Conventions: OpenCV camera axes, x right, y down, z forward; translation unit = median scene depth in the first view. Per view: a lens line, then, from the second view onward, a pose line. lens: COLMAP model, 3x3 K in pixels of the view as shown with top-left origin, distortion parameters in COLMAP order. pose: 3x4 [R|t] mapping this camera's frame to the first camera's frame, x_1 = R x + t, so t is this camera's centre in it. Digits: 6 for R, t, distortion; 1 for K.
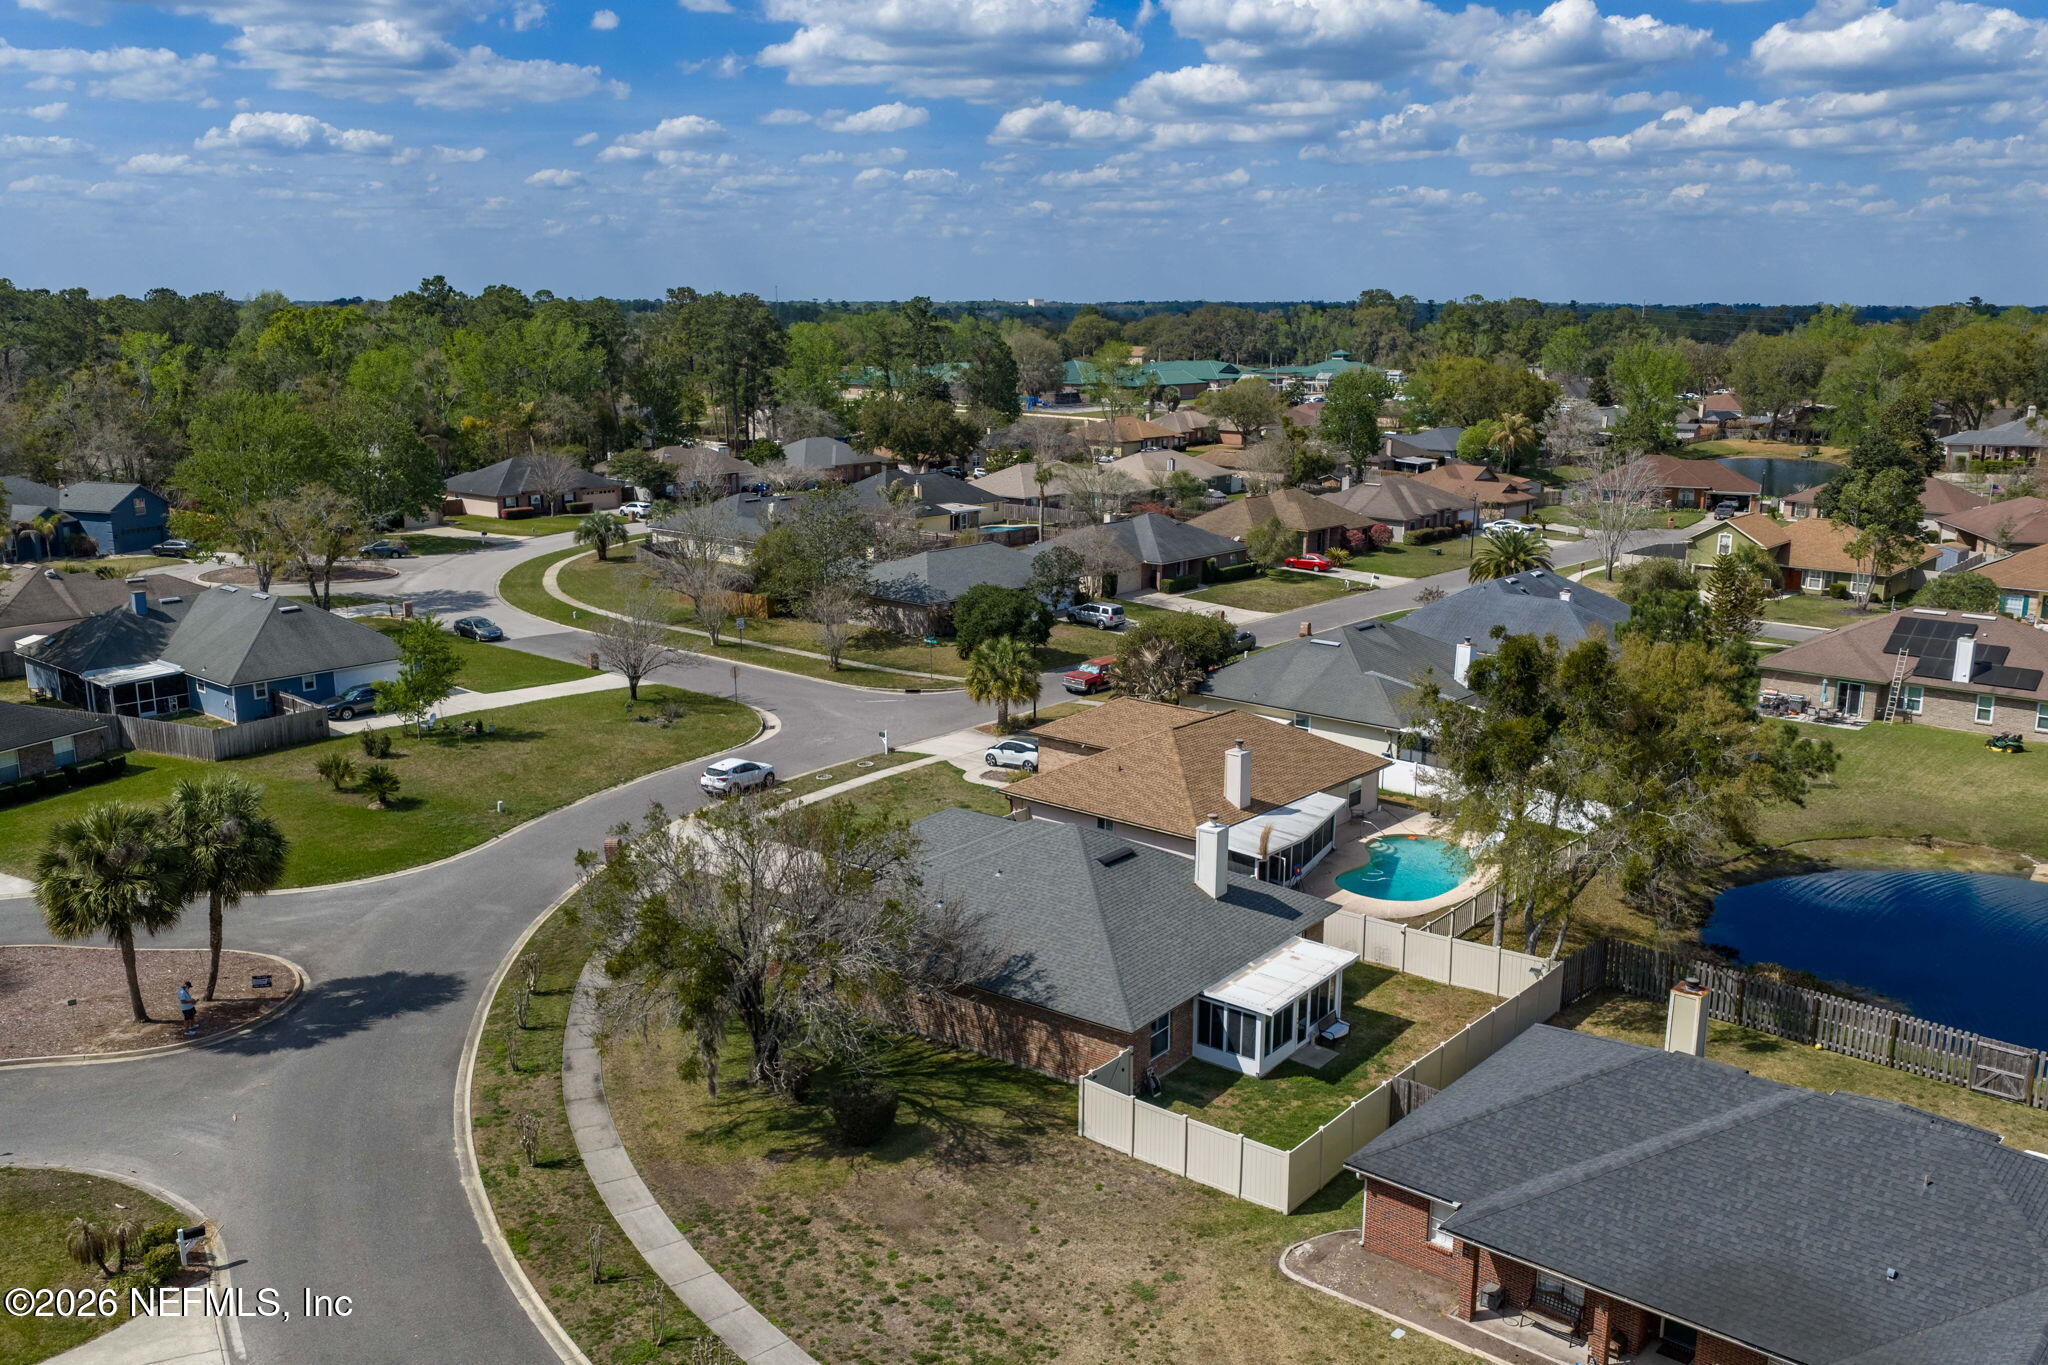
lens RADIAL K [[1699.3, 0, 1030.3], [0, 1699.3, 685.1], [0, 0, 1]] dist [0.020601, -0.028447]
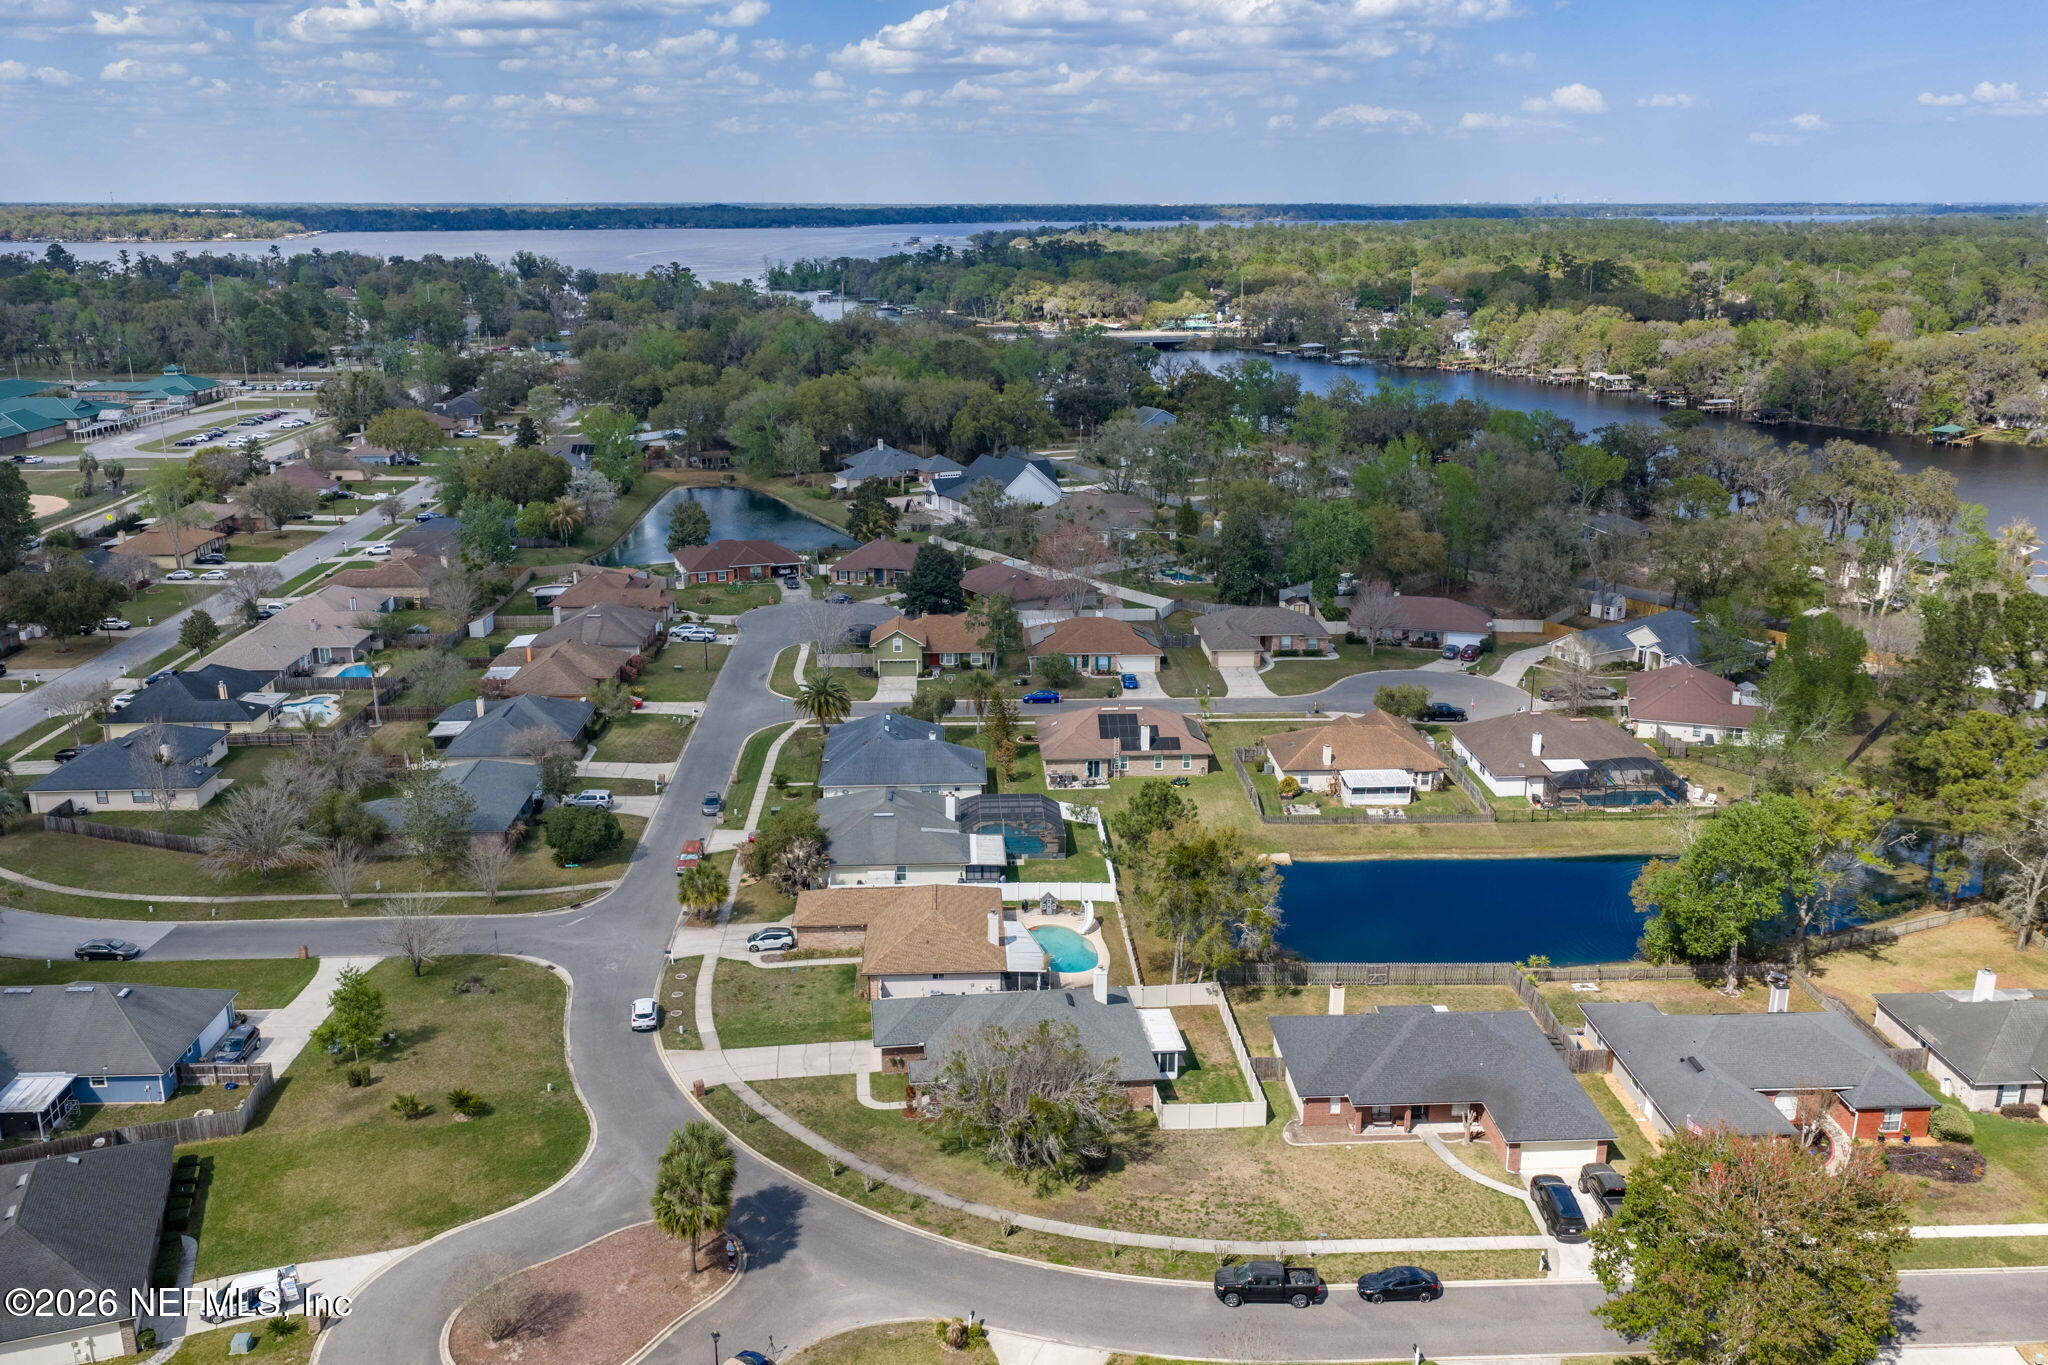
lens RADIAL K [[1699.3, 0, 1029.1], [0, 1699.3, 679.5], [0, 0, 1]] dist [0.020601, -0.028447]
pose [[0.728399, -0.189788, 0.658343, -0.758103], [0.152170, 0.981683, 0.114638, -0.312688], [-0.668041, 0.016678, 0.743937, -0.294580]]
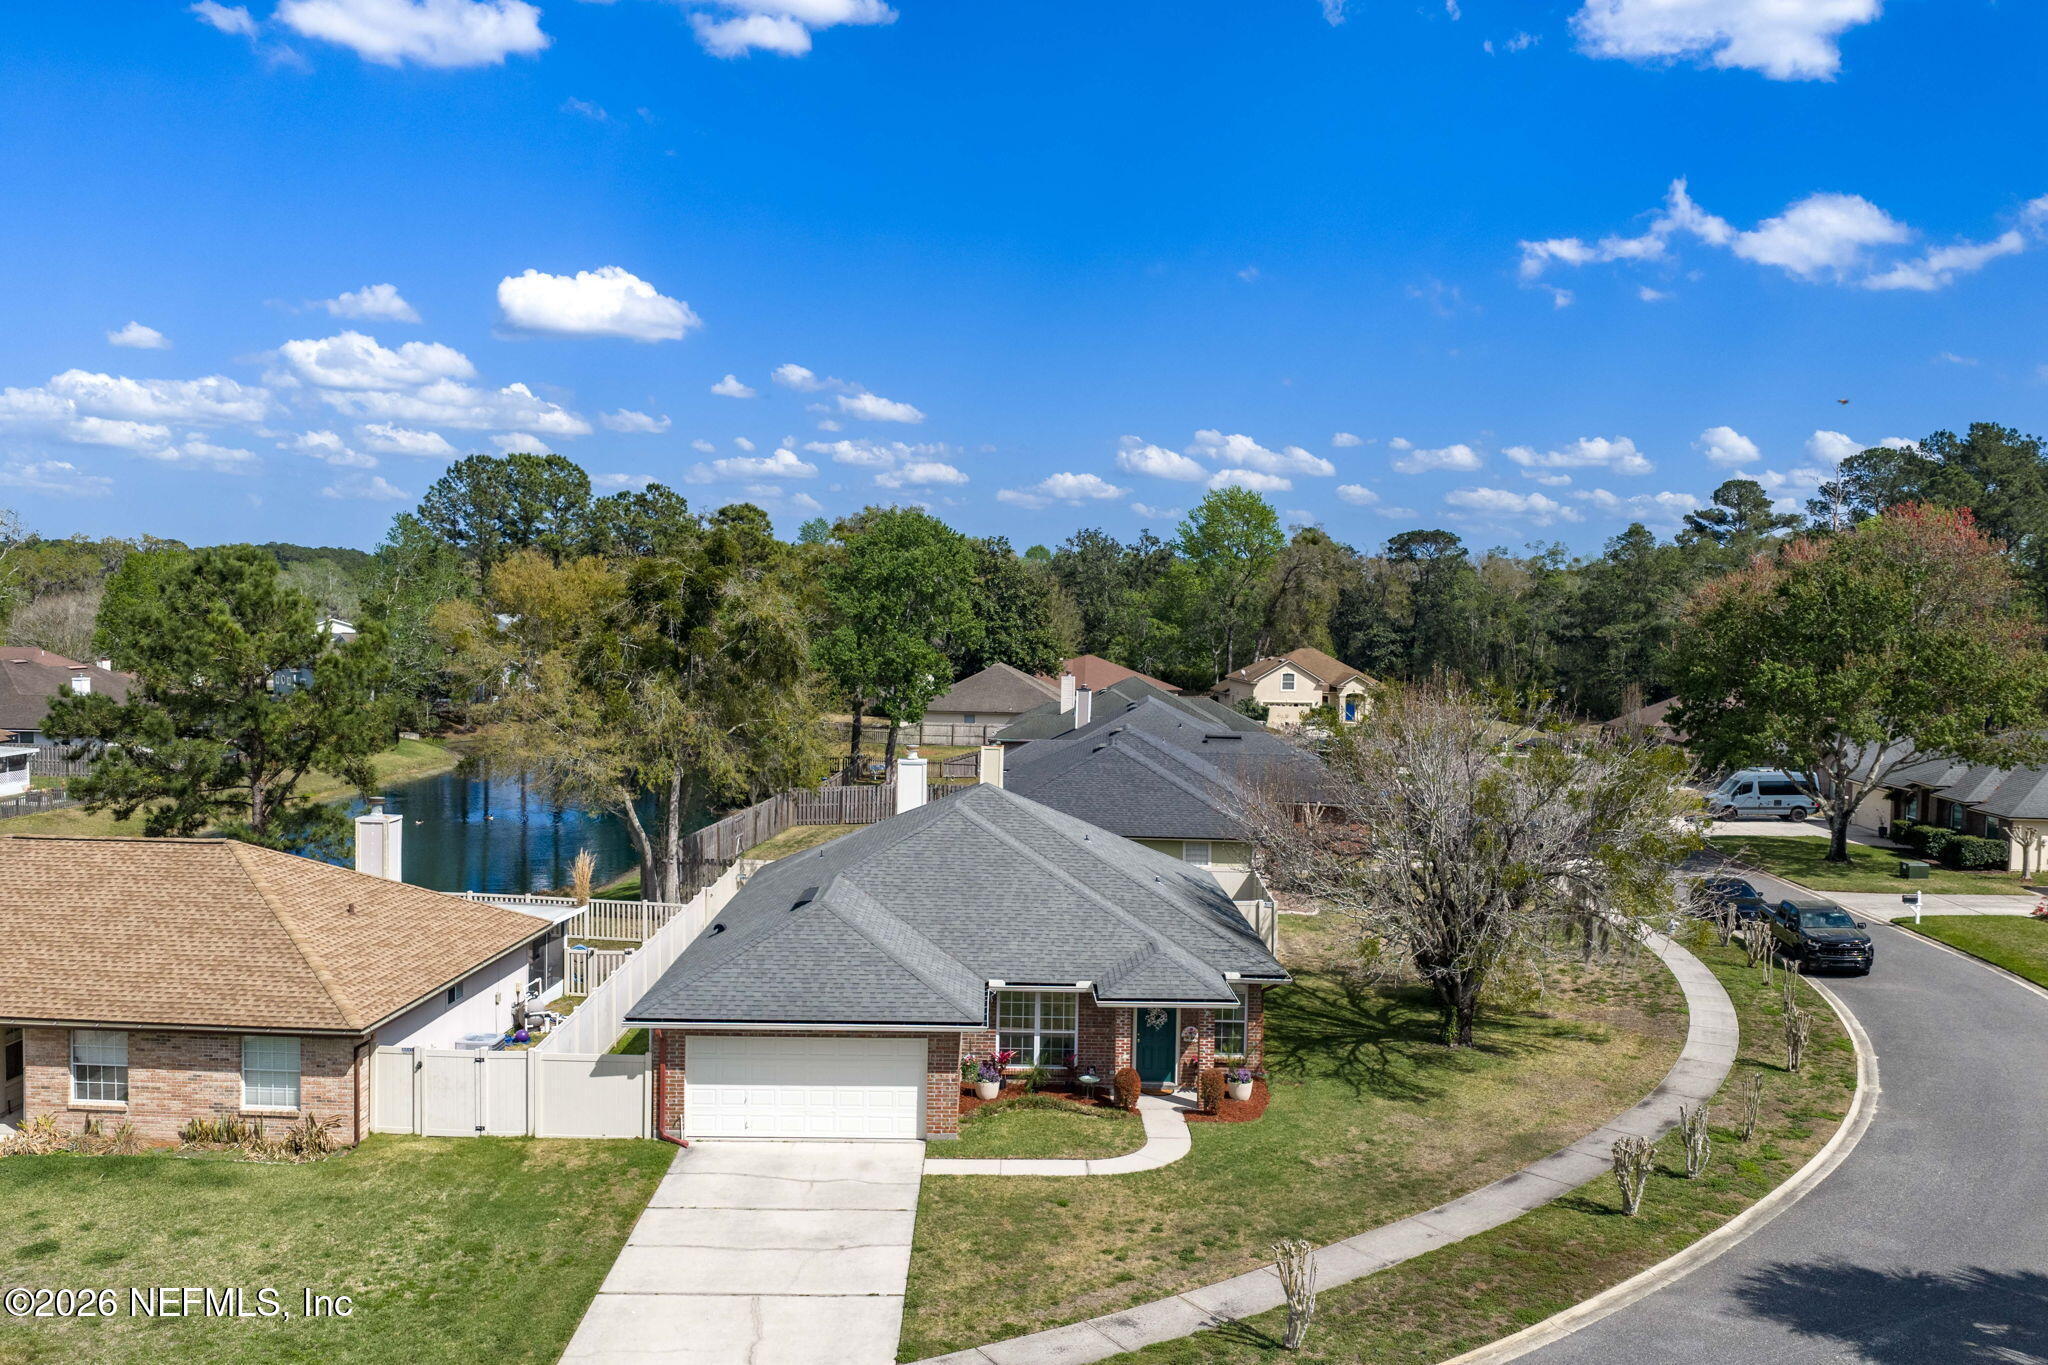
lens RADIAL K [[1699.3, 0, 1048.7], [0, 1699.3, 607.2], [0, 0, 1]] dist [0.020601, -0.028447]
pose [[-0.616185, -0.019687, 0.787355, -0.365264], [0.147663, 0.979073, 0.140042, -0.060848], [-0.773635, 0.202555, -0.600383, 0.876587]]
